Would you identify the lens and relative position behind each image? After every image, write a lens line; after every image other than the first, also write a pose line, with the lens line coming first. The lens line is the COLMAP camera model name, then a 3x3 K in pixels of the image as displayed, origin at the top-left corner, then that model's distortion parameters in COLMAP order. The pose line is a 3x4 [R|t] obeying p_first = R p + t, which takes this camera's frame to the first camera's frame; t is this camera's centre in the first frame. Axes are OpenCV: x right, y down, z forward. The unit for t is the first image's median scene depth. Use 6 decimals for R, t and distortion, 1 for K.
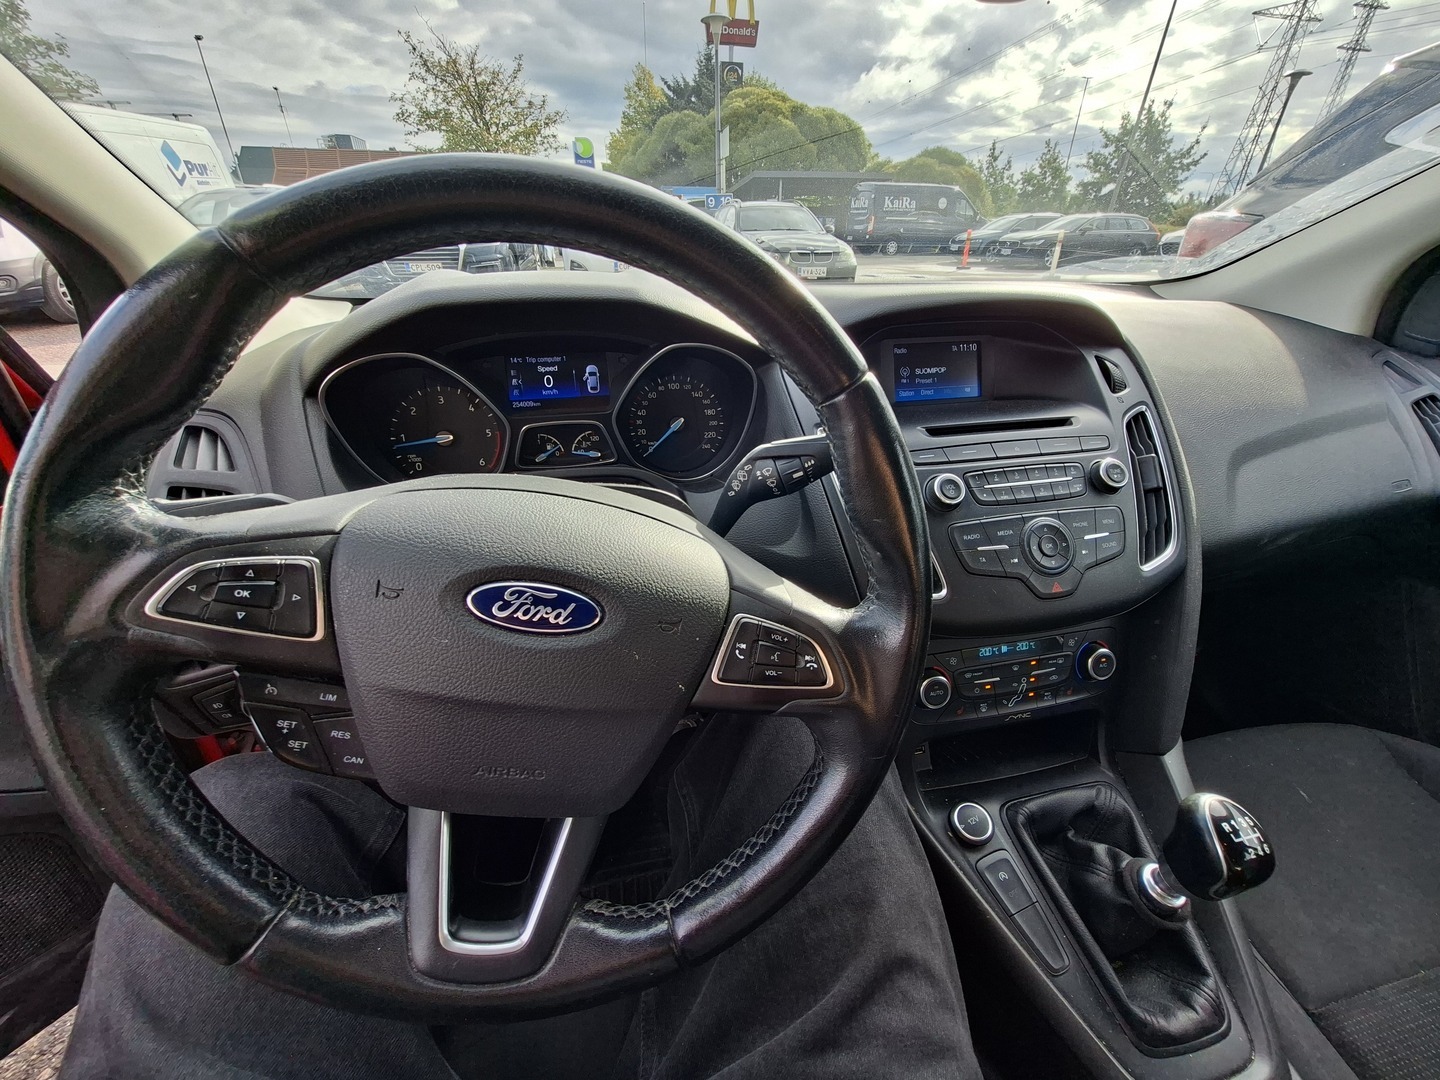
lens RADIAL K [[562.0, 0, 720.0], [0, 562.0, 540.0], [0, 0, 1]] dist [-0.001208, -0.000078]
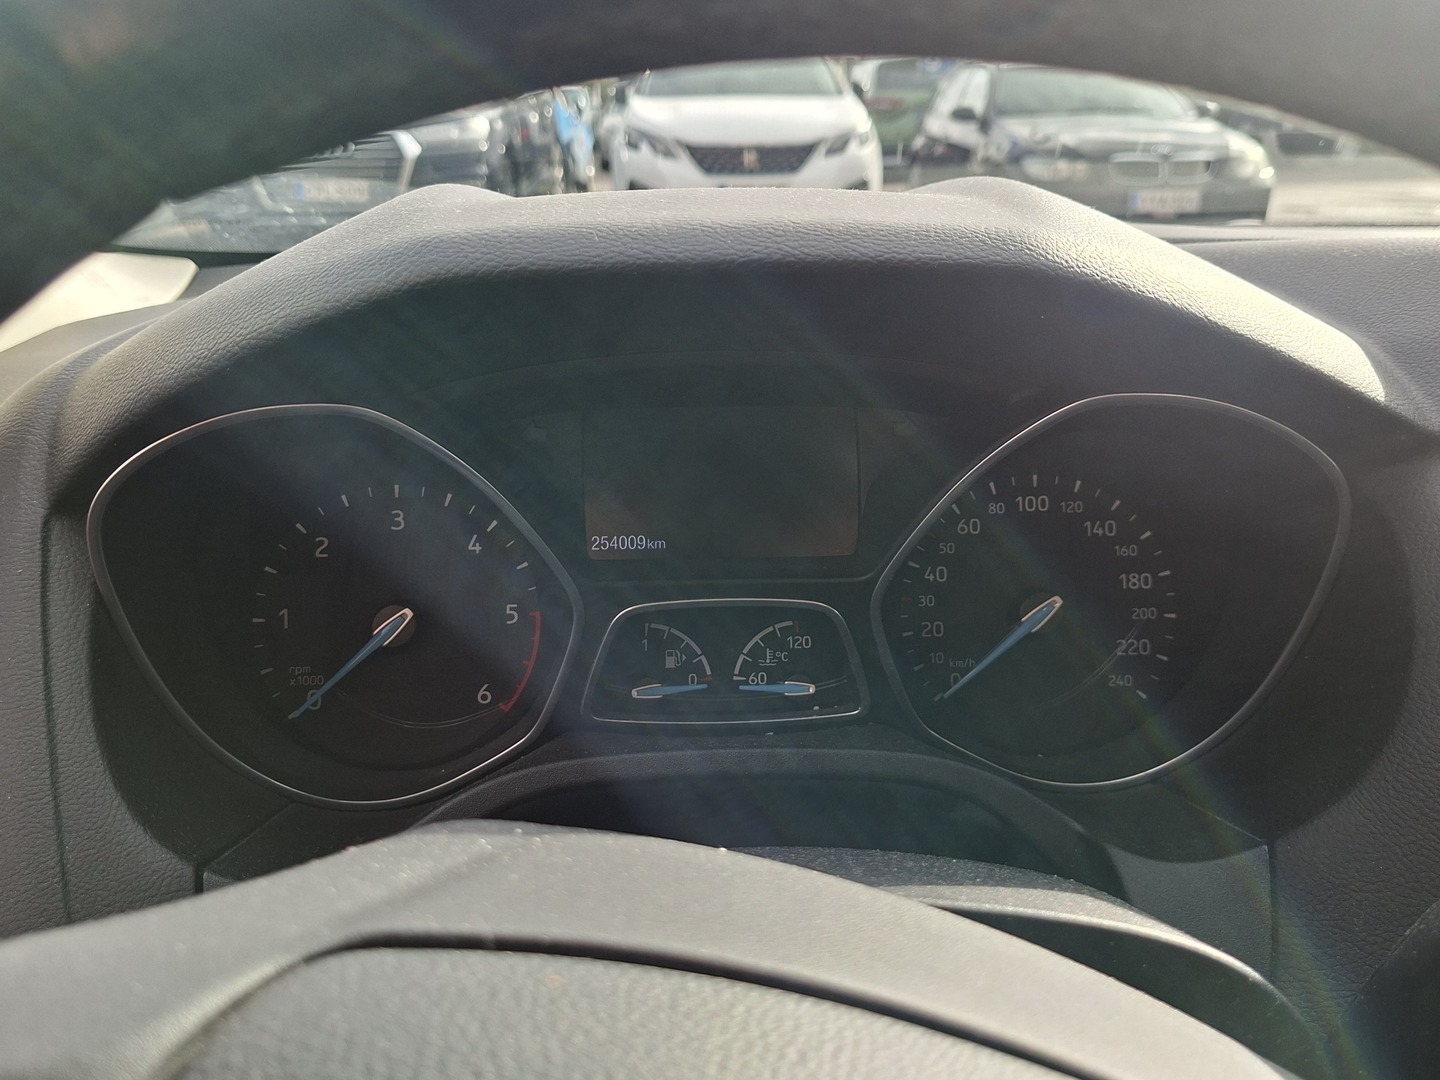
lens RADIAL K [[1394.3, 0, 719.3], [0, 1394.3, 536.0], [0, 0, 1]] dist [0.148877, 0.000183]
pose [[0.982442, 0.042205, -0.181732, -0.095625], [-0.079716, 0.975643, -0.204366, -0.053019], [0.168680, 0.215265, 0.961877, 0.120698]]
